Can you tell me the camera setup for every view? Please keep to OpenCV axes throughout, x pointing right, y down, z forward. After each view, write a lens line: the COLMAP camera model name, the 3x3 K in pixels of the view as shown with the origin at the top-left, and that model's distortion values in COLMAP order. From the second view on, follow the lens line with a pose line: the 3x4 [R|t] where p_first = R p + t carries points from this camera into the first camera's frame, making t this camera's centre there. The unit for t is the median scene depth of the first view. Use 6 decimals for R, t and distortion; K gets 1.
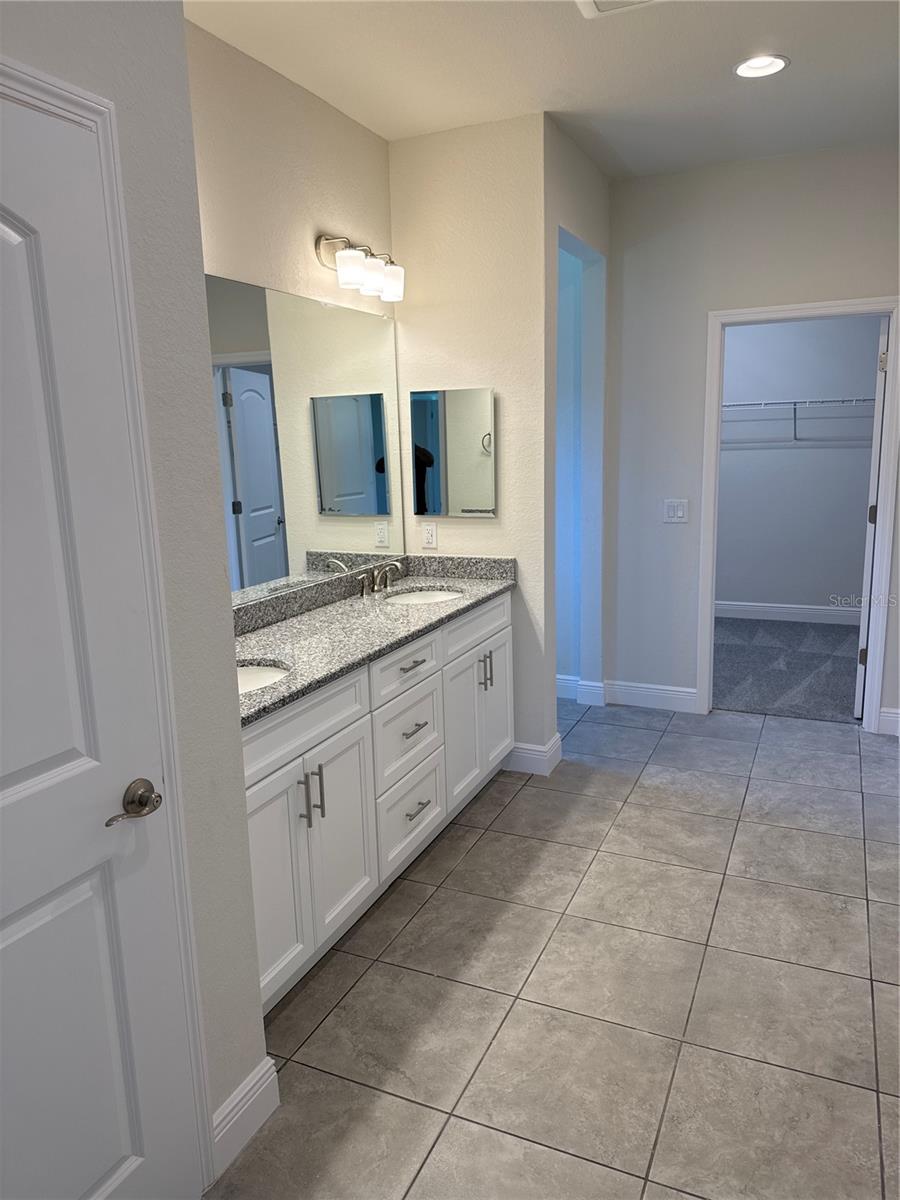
lens RADIAL K [[835.6, 0, 450.0], [0, 835.6, 600.0], [0, 0, 1]] dist [0.056825, -0.077074]
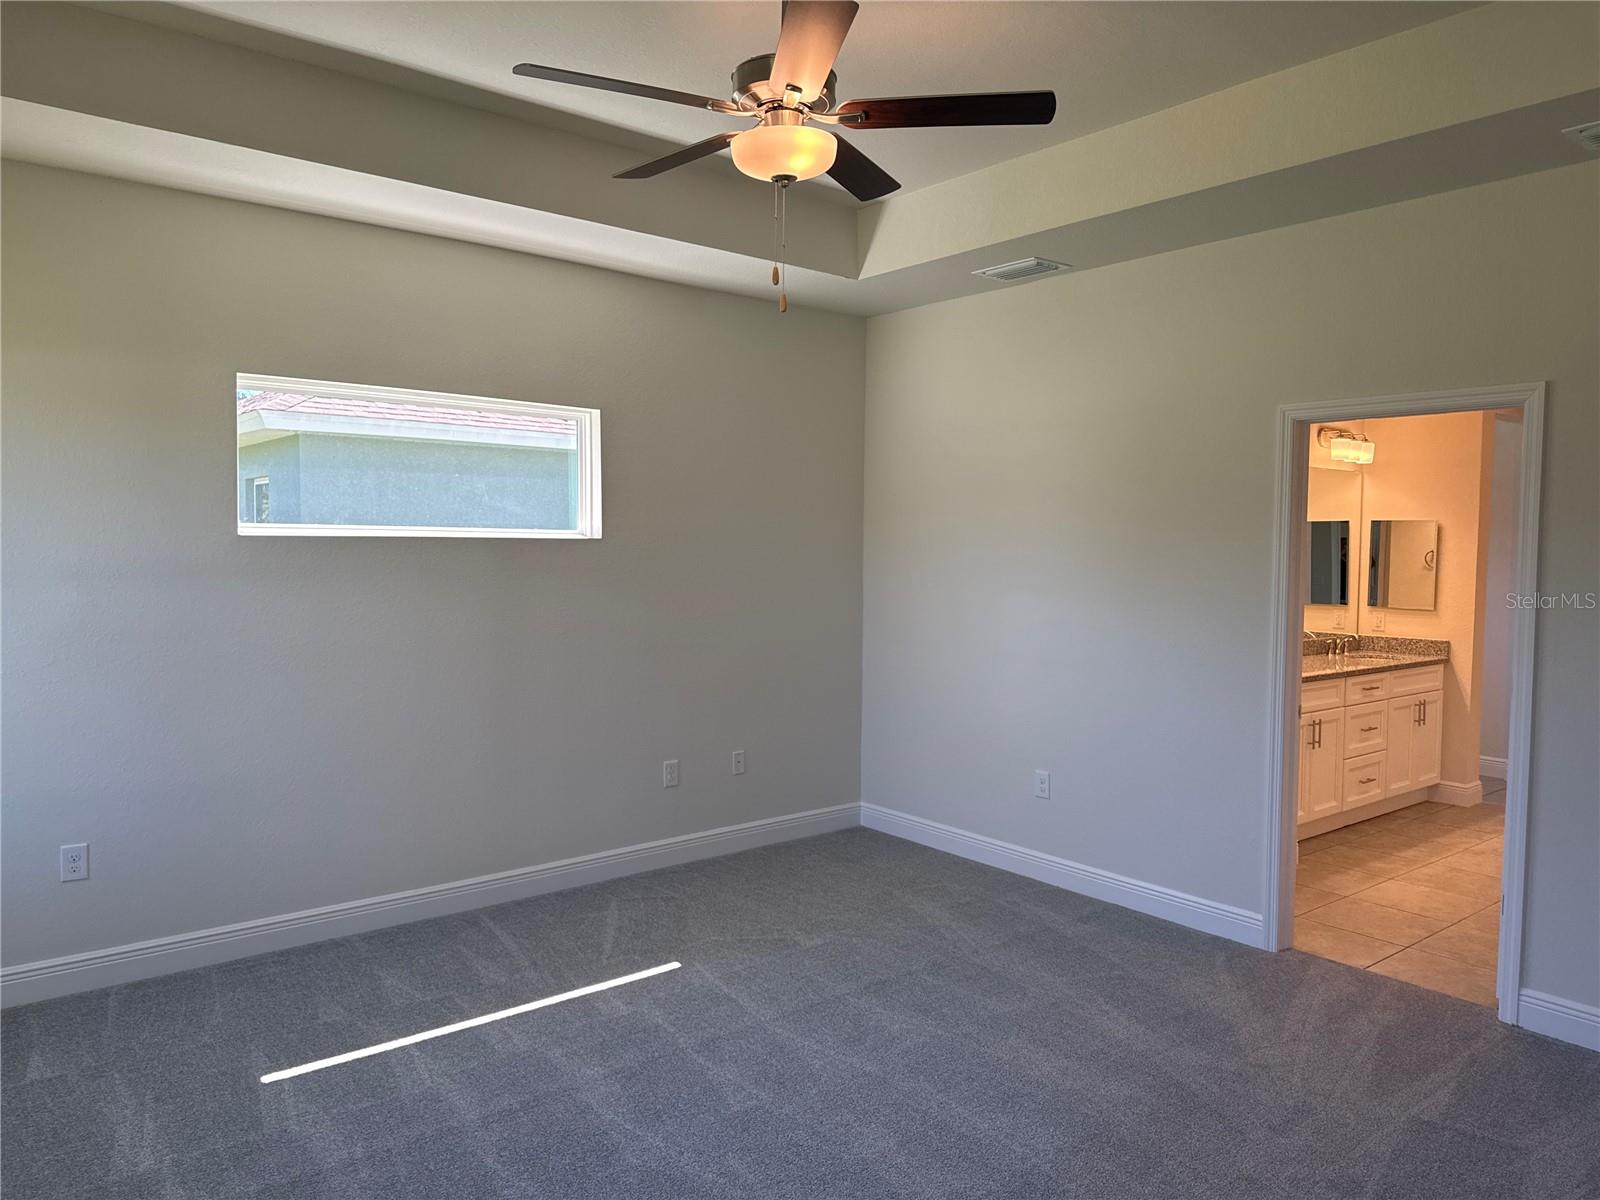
lens RADIAL K [[1114.2, 0, 800.0], [0, 1114.2, 600.0], [0, 0, 1]] dist [0.056825, -0.077074]
pose [[0.892707, 0.060162, -0.446604, -0.052464], [-0.121445, 0.986499, -0.109864, 0.219035], [0.433965, 0.152314, 0.887961, -1.130332]]
